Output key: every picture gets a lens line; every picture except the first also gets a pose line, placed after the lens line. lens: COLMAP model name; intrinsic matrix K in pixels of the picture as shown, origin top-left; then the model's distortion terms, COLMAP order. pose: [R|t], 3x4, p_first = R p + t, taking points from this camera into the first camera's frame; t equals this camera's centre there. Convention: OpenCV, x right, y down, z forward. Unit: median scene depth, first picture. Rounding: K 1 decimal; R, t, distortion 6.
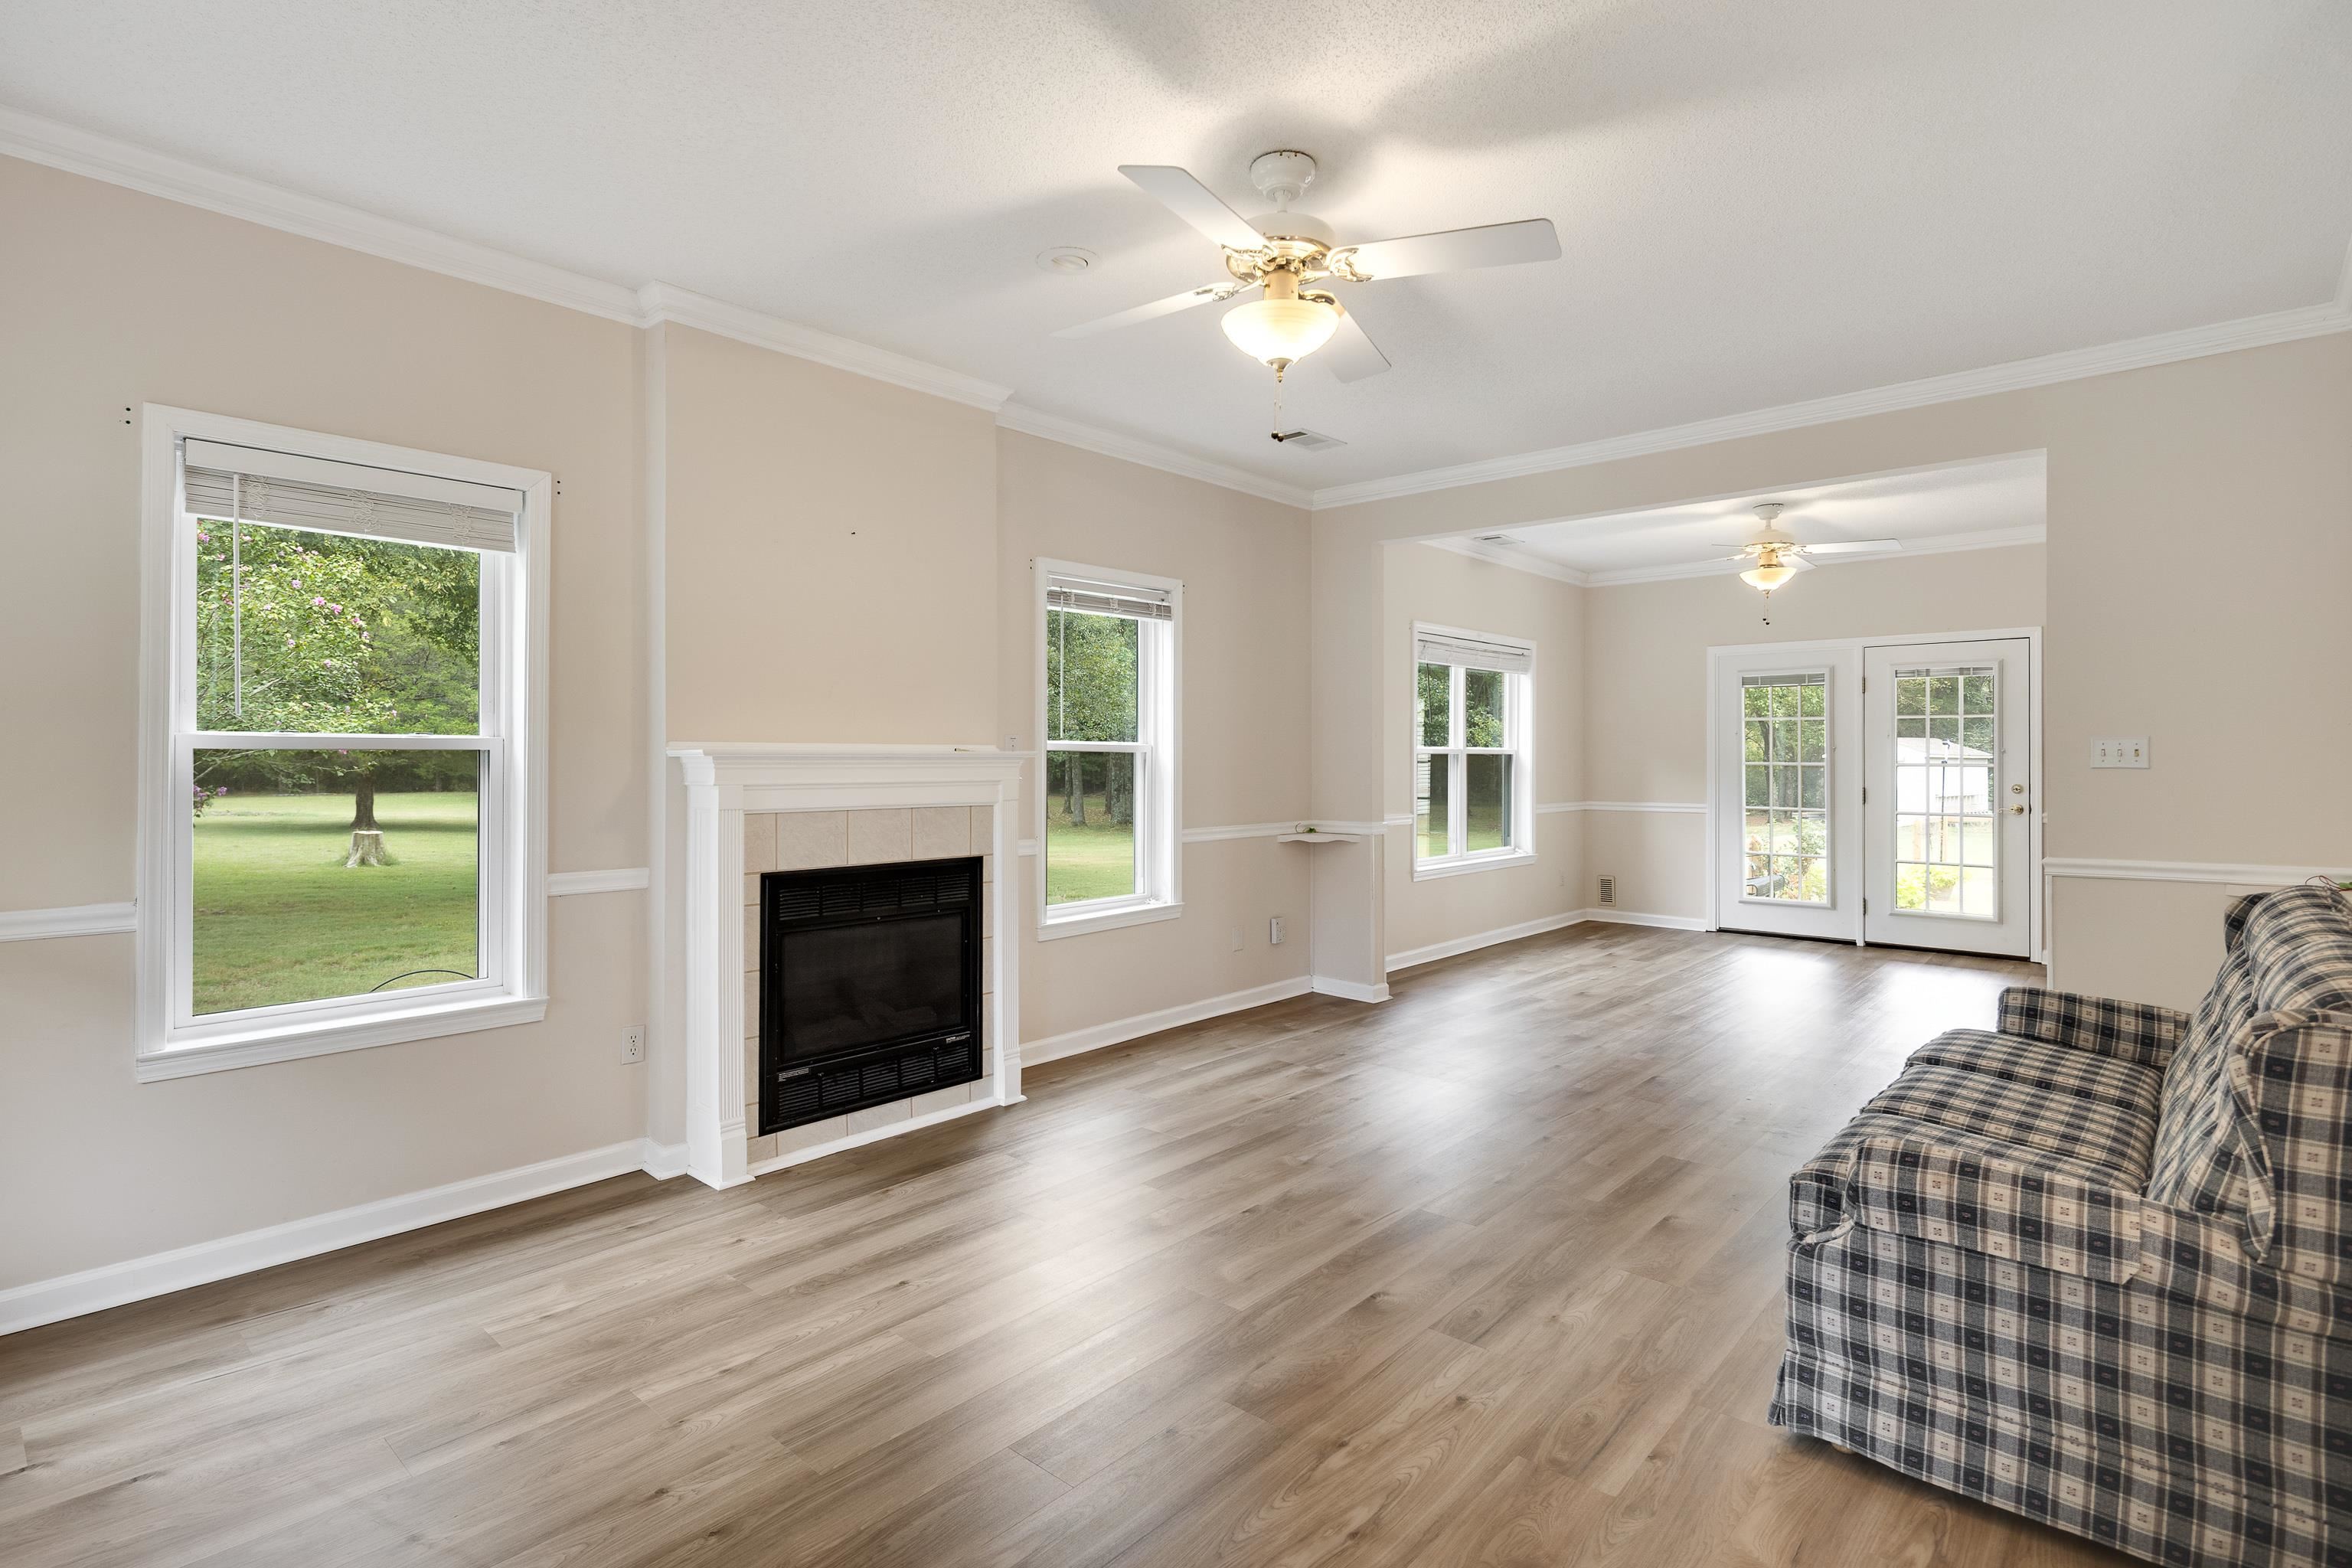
lens RADIAL K [[1138.9, 0, 1168.7], [0, 1138.9, 762.2], [0, 0, 1]] dist [0.003853, -0.004157]
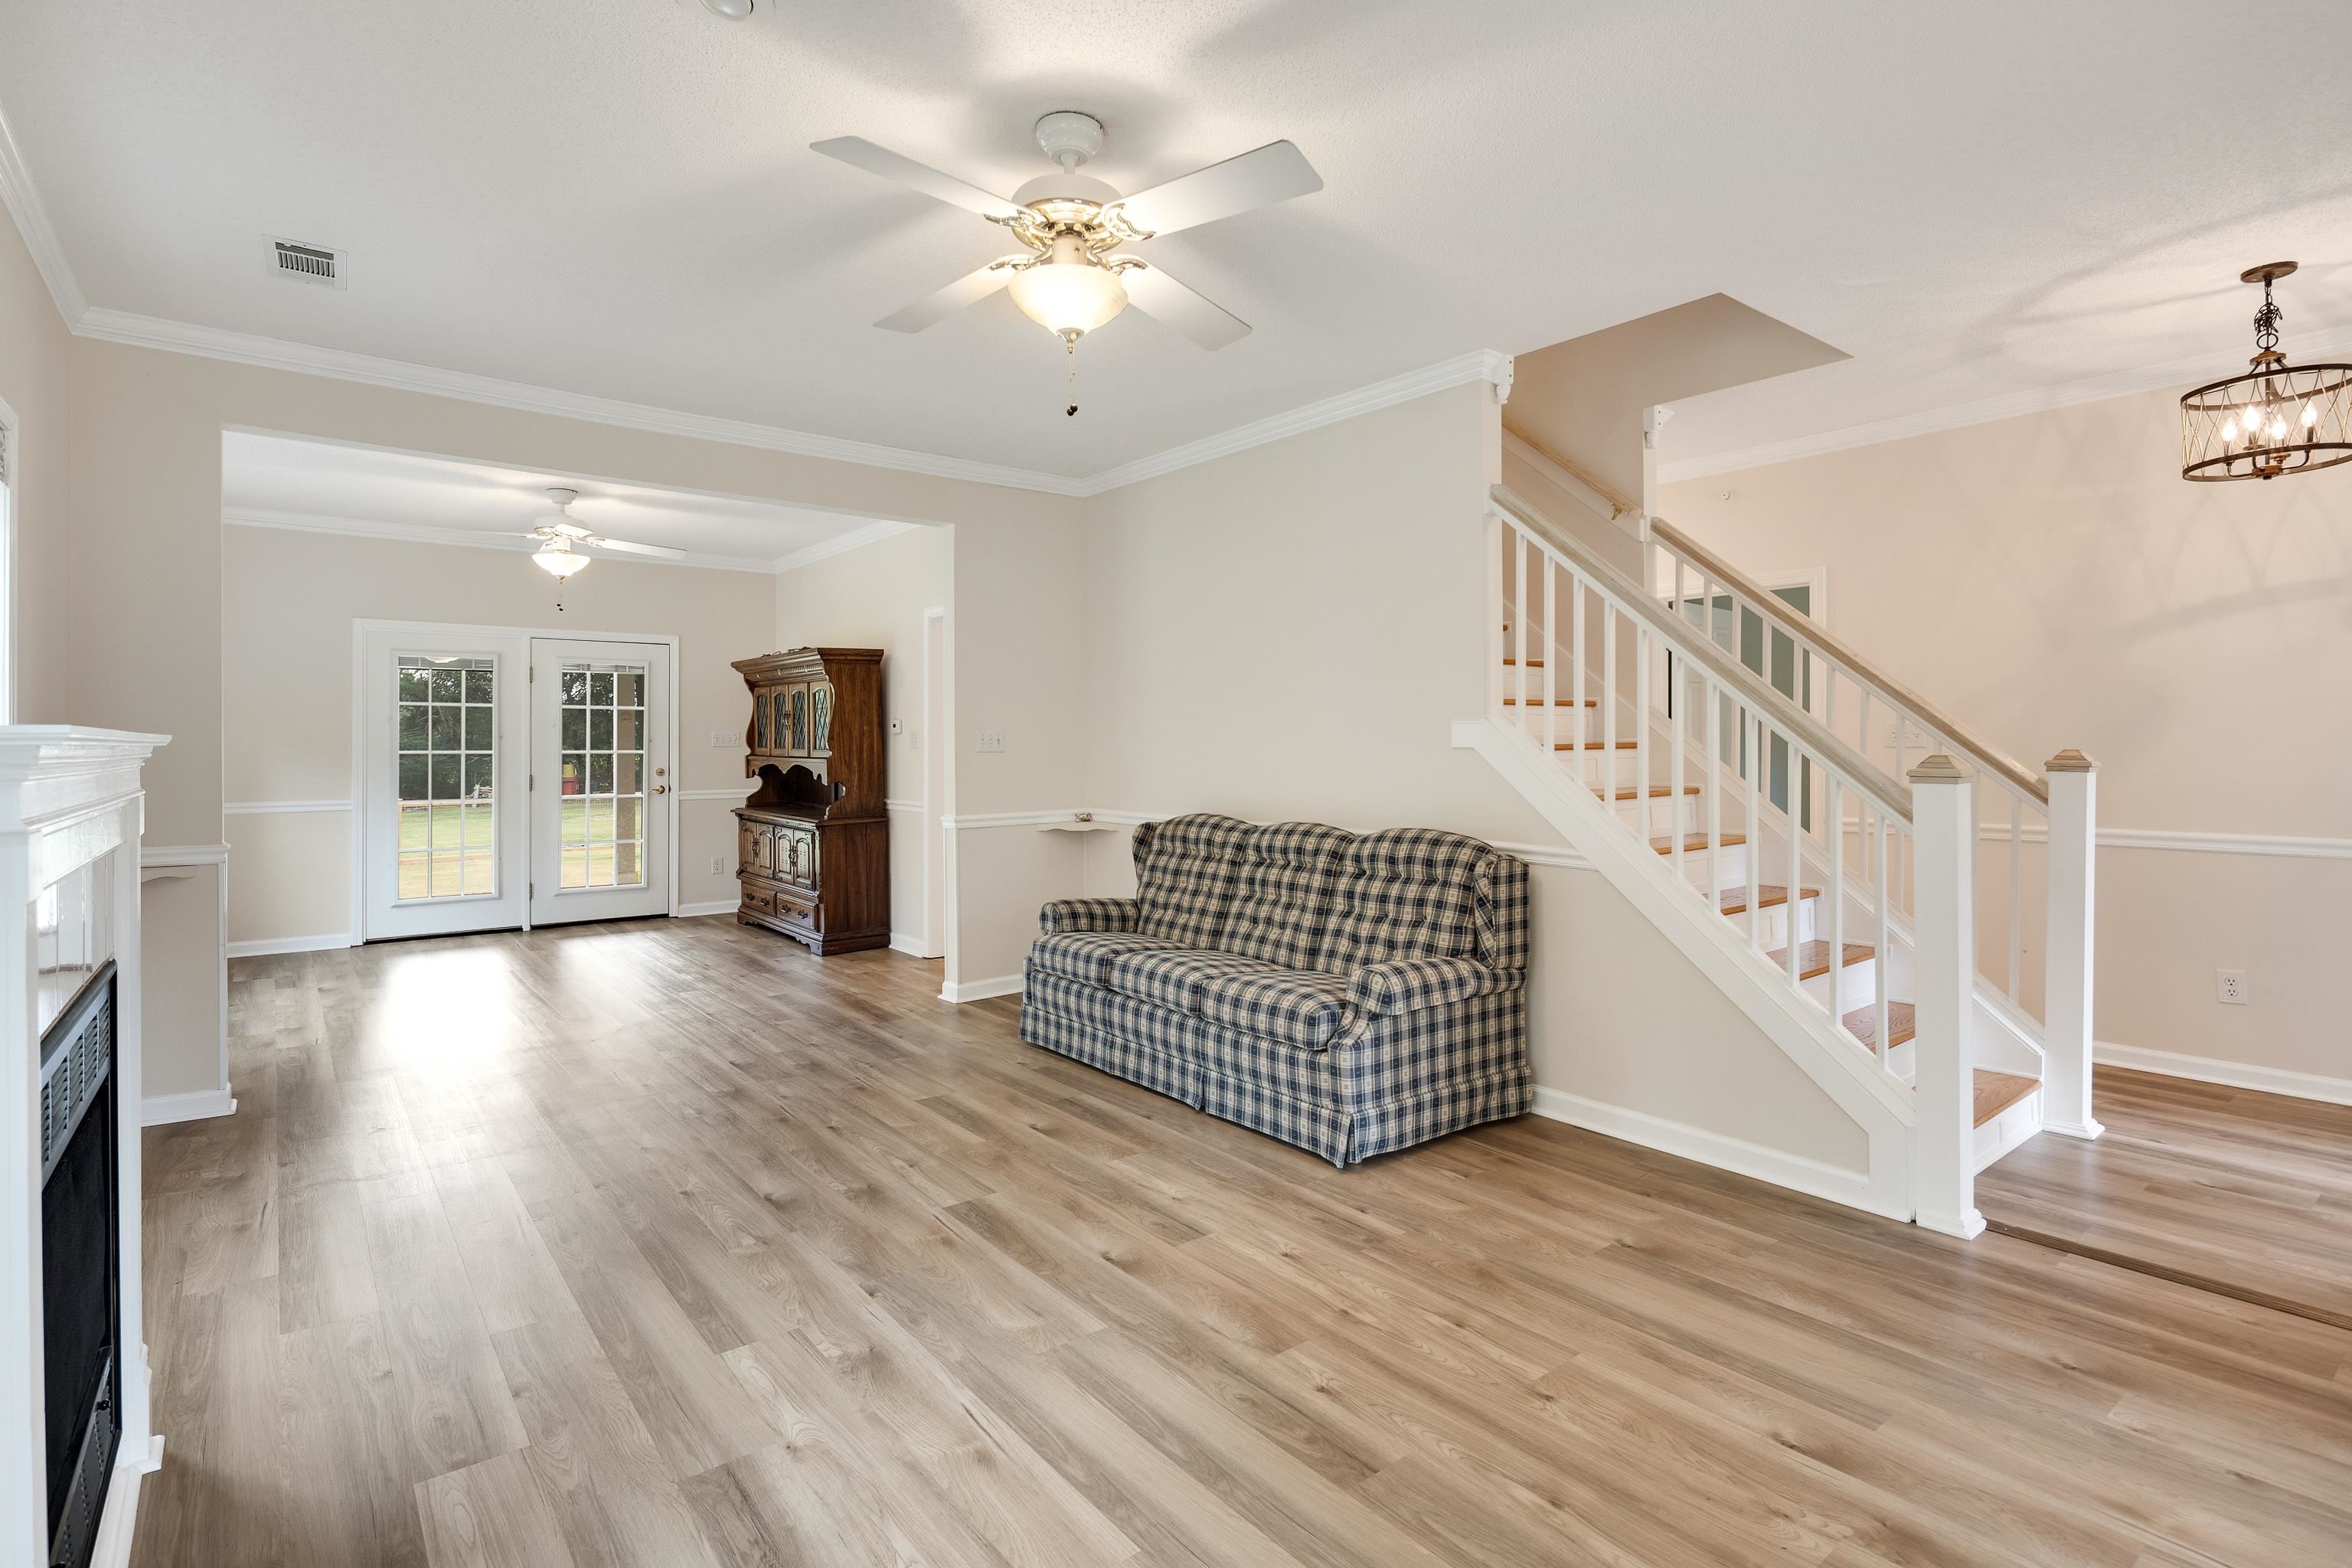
lens RADIAL K [[1138.9, 0, 1150.0], [0, 1138.9, 746.0], [0, 0, 1]] dist [0.003853, -0.004157]
pose [[0.167995, 0.001907, 0.985786, -0.312426], [0.002703, 0.999993, -0.002396, 0.000512], [-0.985784, 0.003067, 0.167989, 0.290919]]
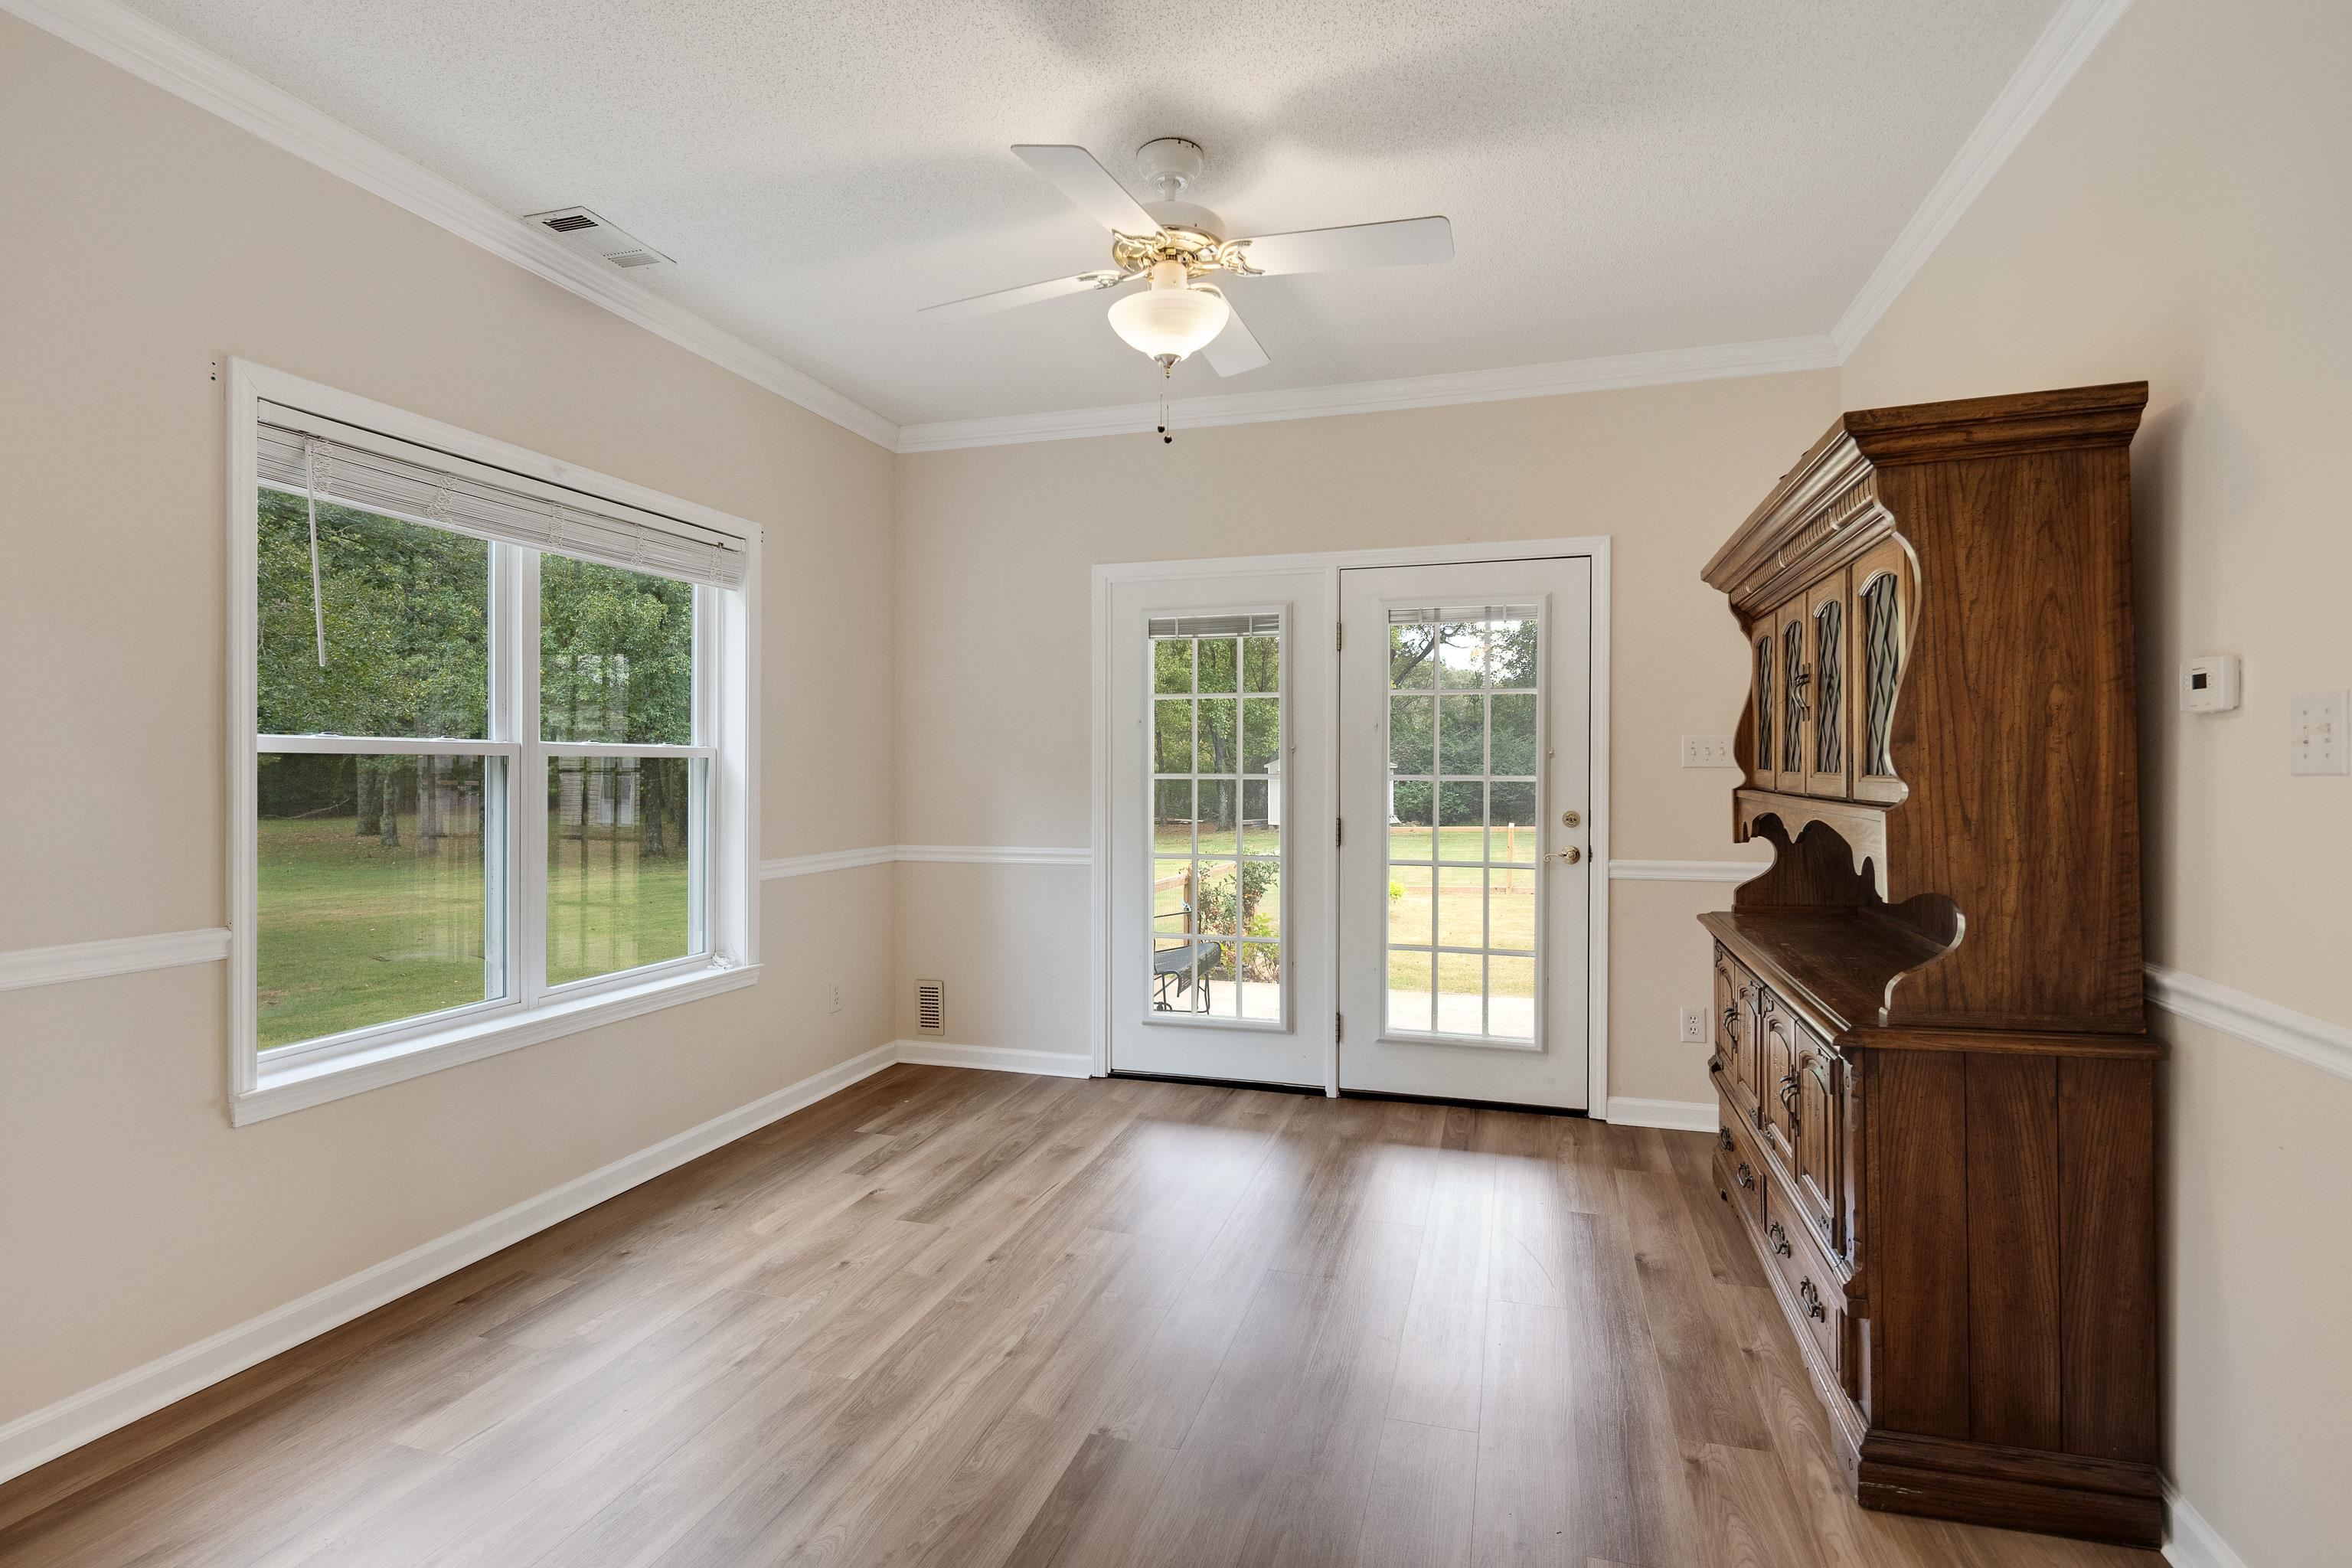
lens RADIAL K [[1138.9, 0, 1188.1], [0, 1138.9, 782.6], [0, 0, 1]] dist [0.003853, -0.004157]
pose [[0.897419, -0.006912, 0.441125, 0.304404], [0.001468, 0.999919, 0.012681, -0.002251], [-0.441177, -0.010732, 0.897356, 0.544540]]
